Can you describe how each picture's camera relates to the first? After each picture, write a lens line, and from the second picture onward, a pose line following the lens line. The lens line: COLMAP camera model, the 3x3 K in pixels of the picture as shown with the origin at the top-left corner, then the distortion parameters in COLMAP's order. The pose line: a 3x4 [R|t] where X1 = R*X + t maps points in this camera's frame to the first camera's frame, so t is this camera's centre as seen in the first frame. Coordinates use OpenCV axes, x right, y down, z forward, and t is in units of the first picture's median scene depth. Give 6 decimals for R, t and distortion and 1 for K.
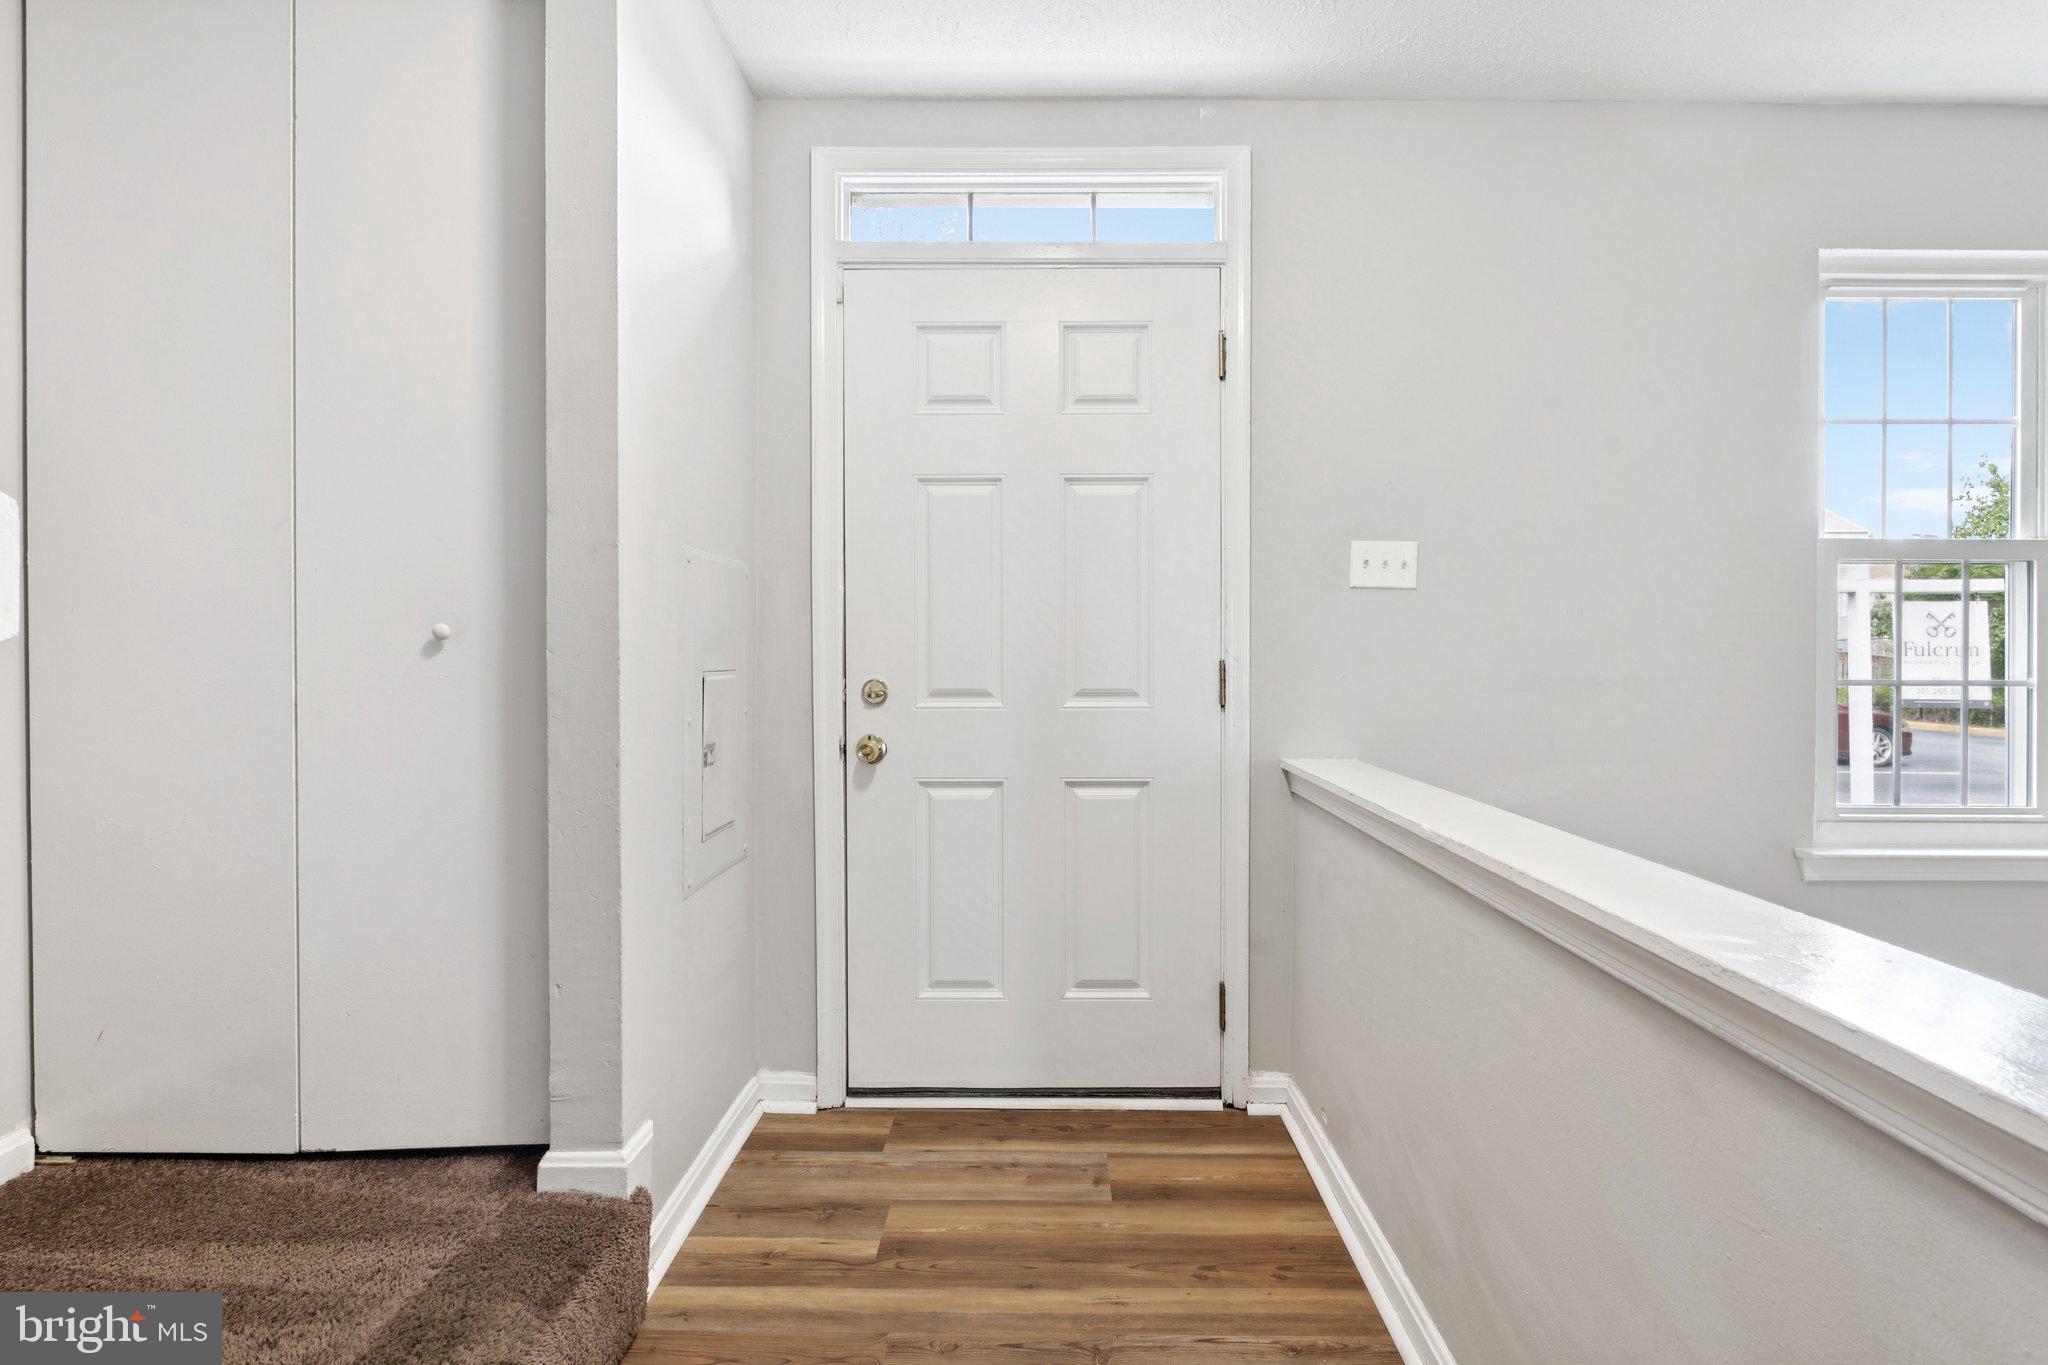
lens RADIAL K [[908.9, 0, 1010.2], [0, 908.9, 680.5], [0, 0, 1]] dist [-0.003249, 0.000022]
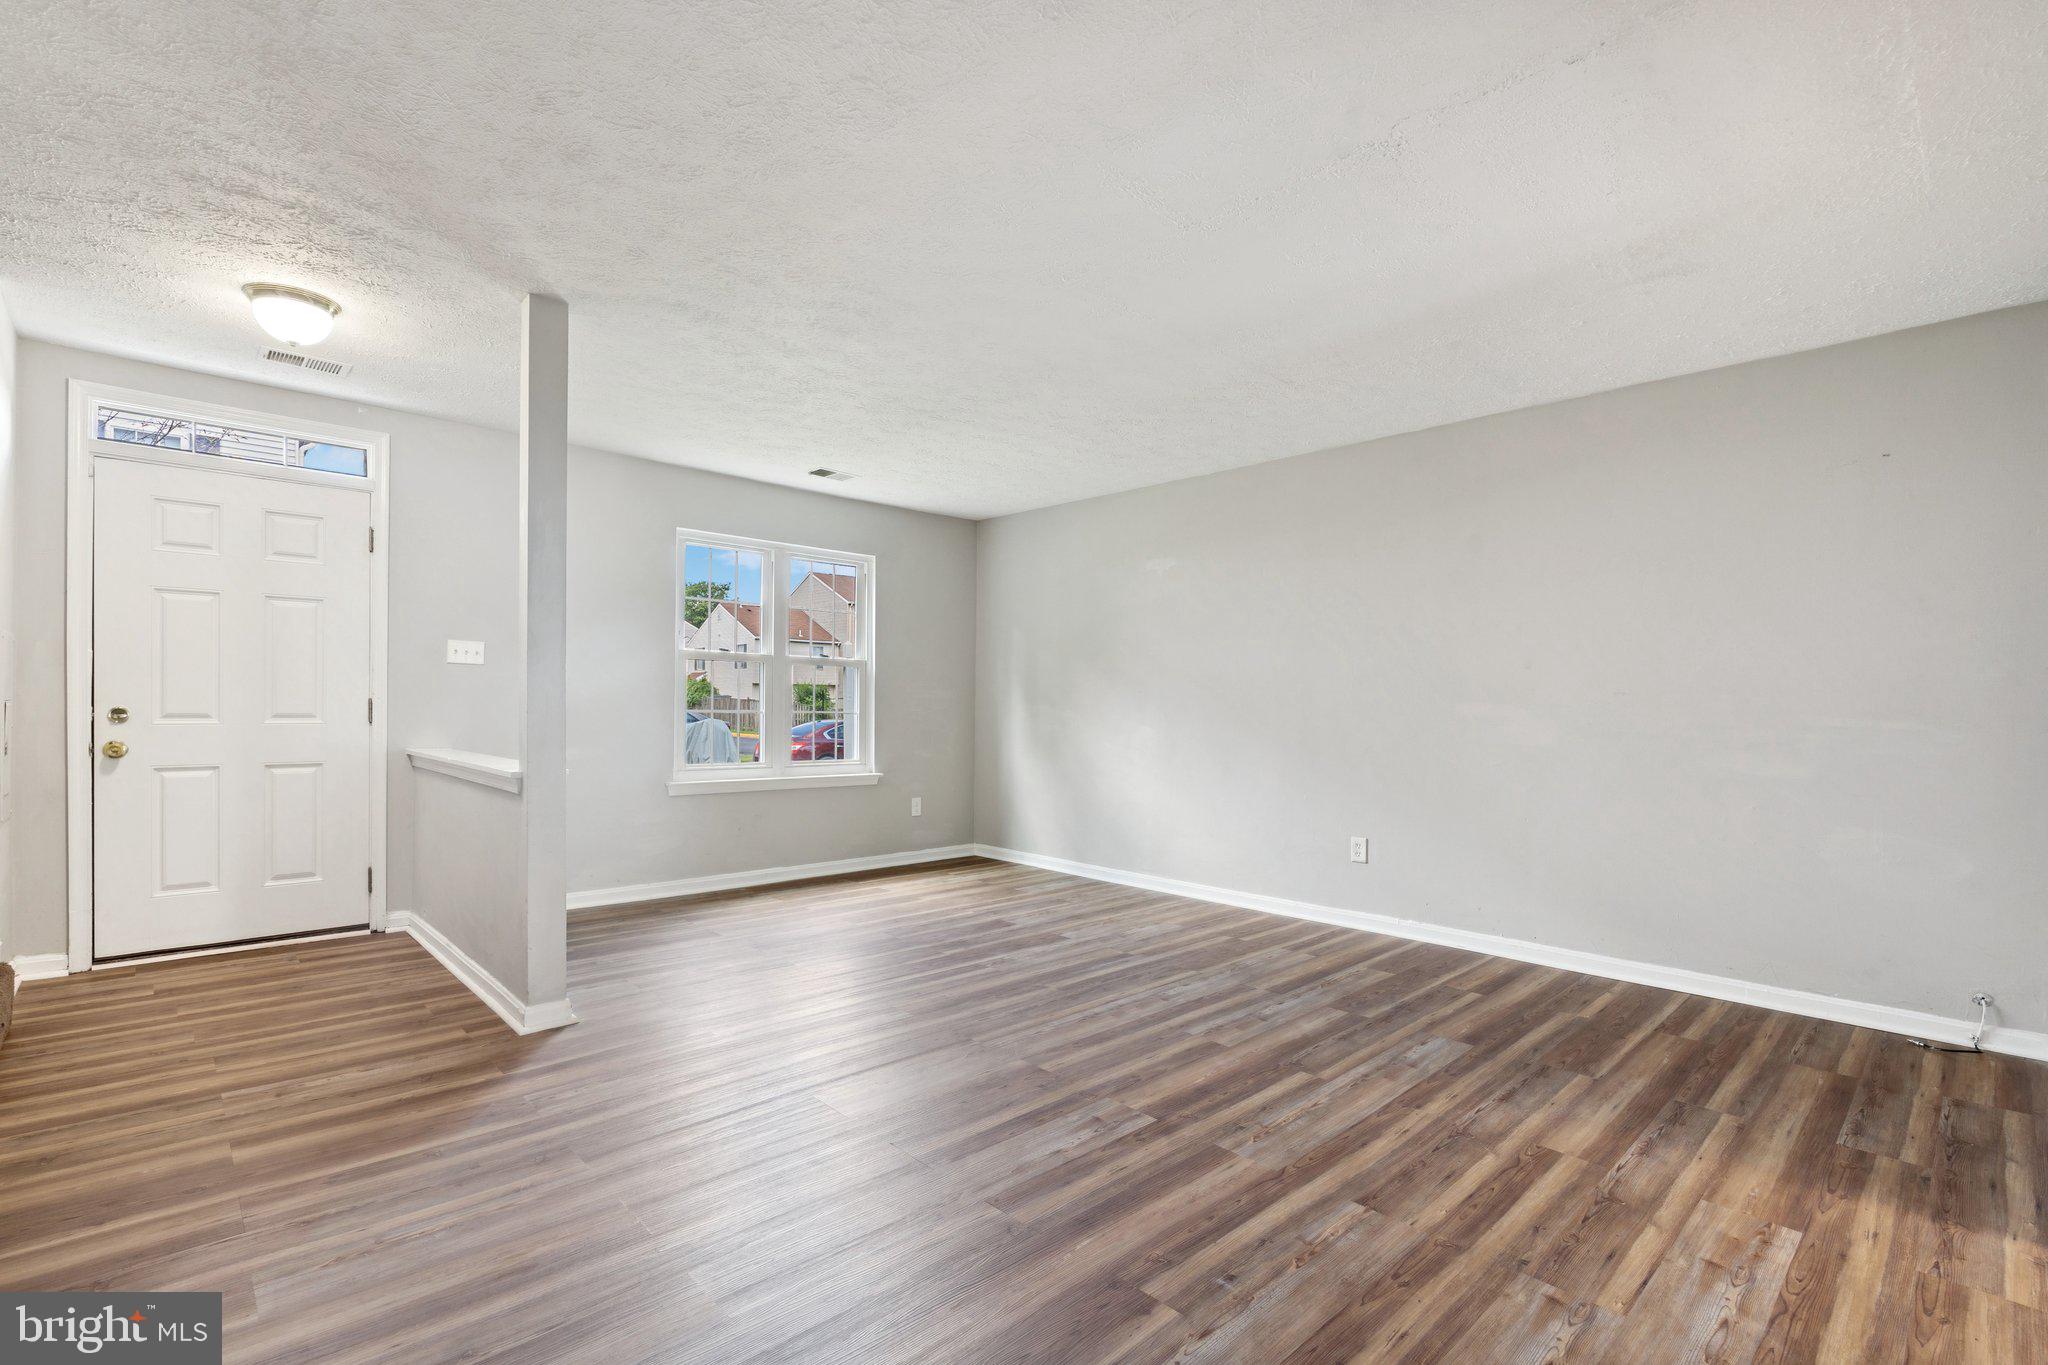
lens RADIAL K [[945.0, 0, 1037.9], [0, 945.0, 709.3], [0, 0, 1]] dist [-0.002298, -0.000147]
pose [[0.696194, 0.005220, 0.717835, -0.216062], [0.002129, 0.999954, -0.009336, 0.022205], [-0.717851, 0.008028, 0.696151, -1.397432]]
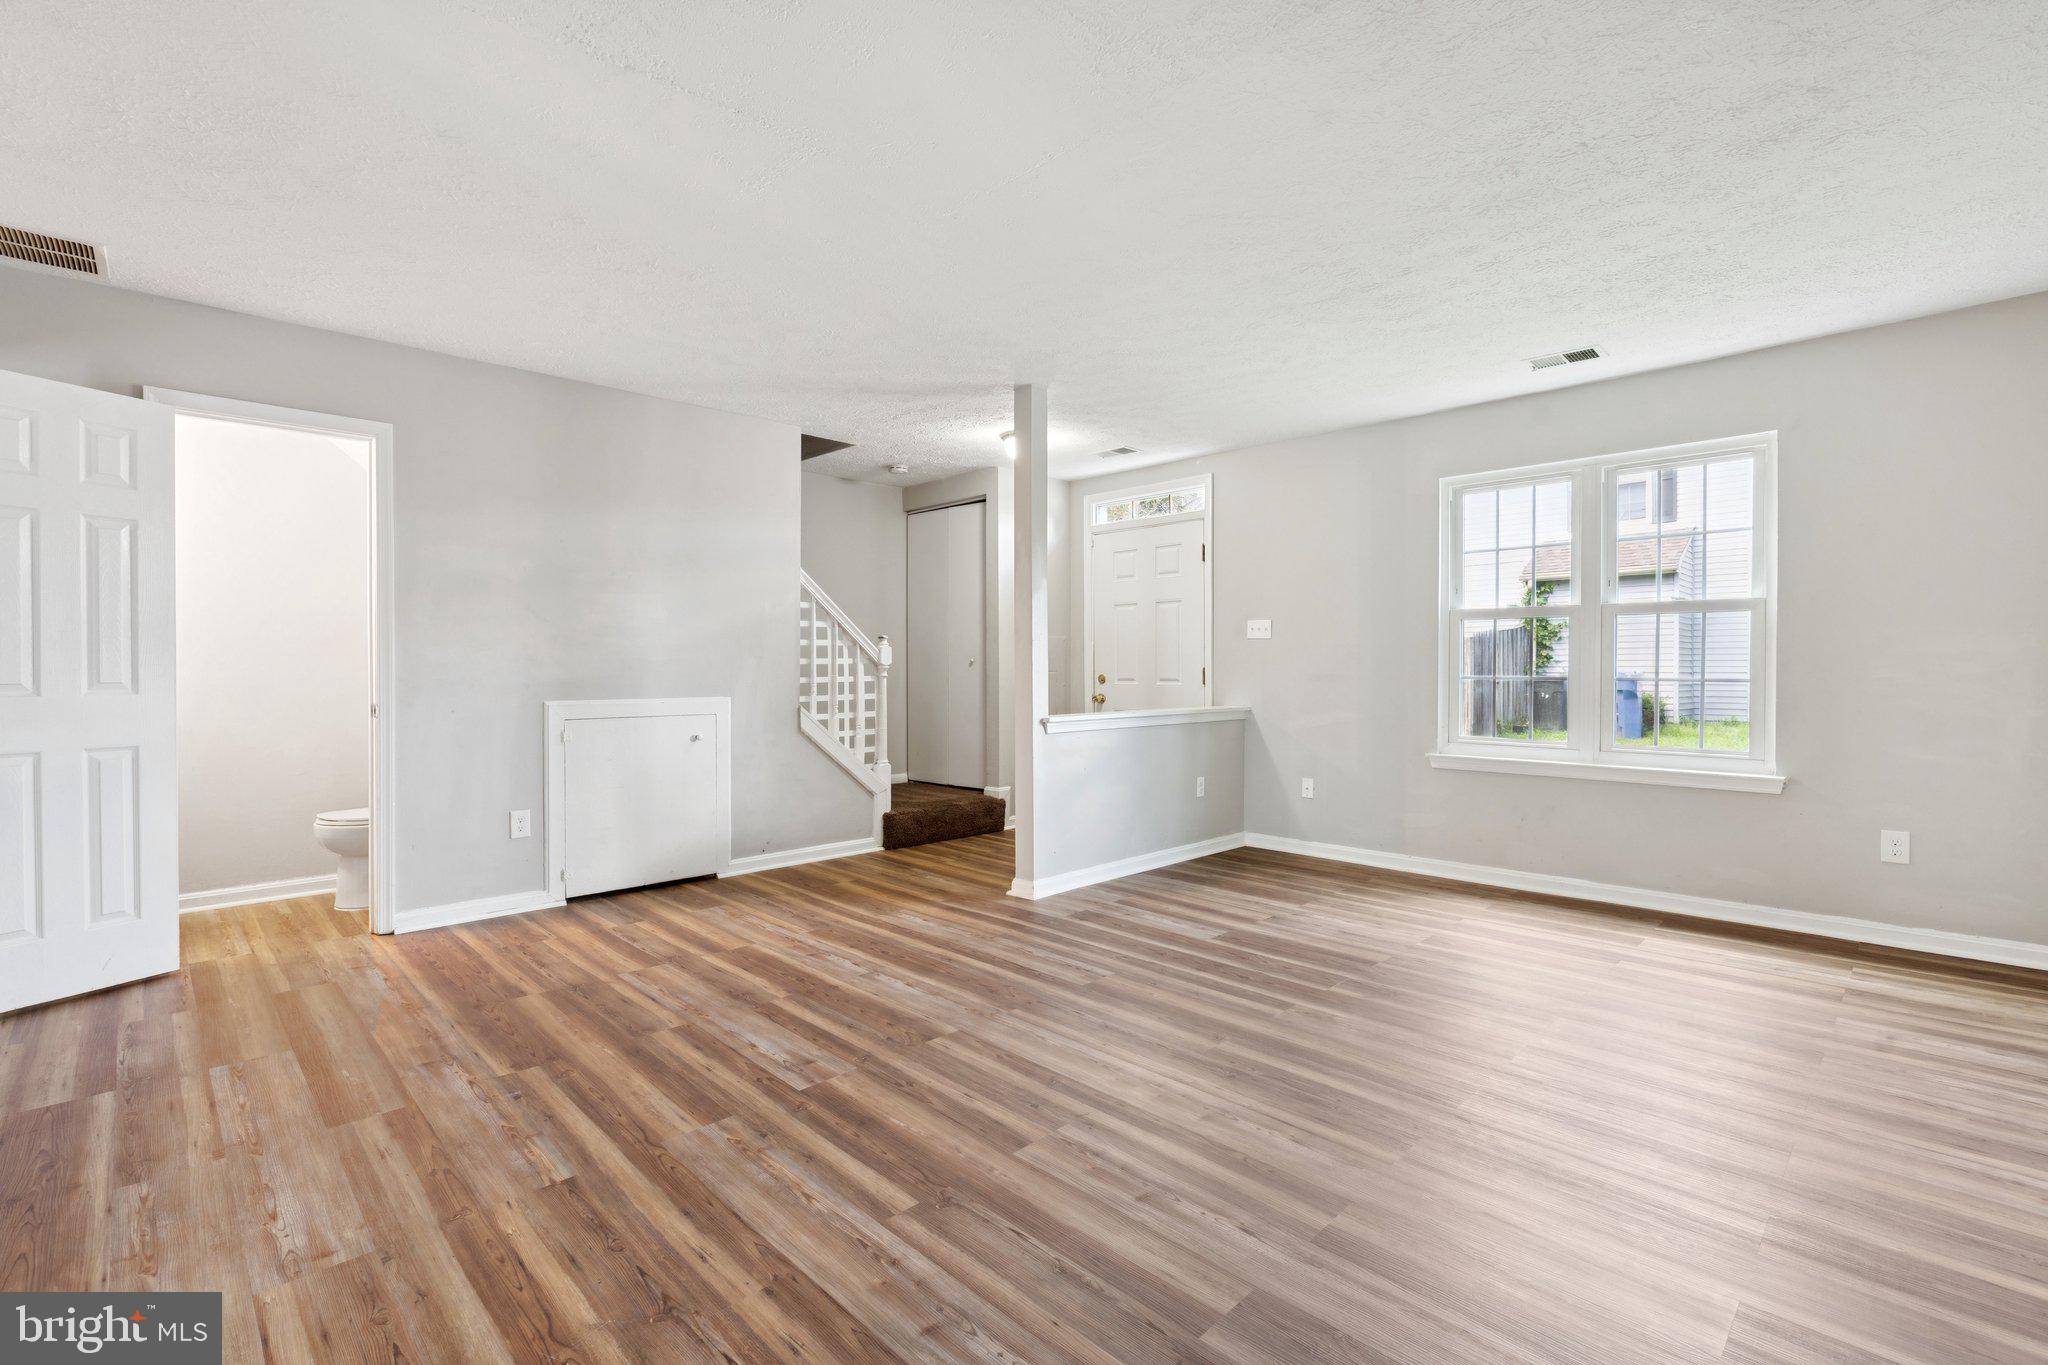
lens RADIAL K [[908.9, 0, 1010.2], [0, 908.9, 680.5], [0, 0, 1]] dist [-0.003249, 0.000022]
pose [[0.713958, 0.006555, -0.700158, 1.688878], [-0.010304, 0.999946, -0.001146, 0.024896], [0.700113, 0.008033, 0.713987, -1.291474]]
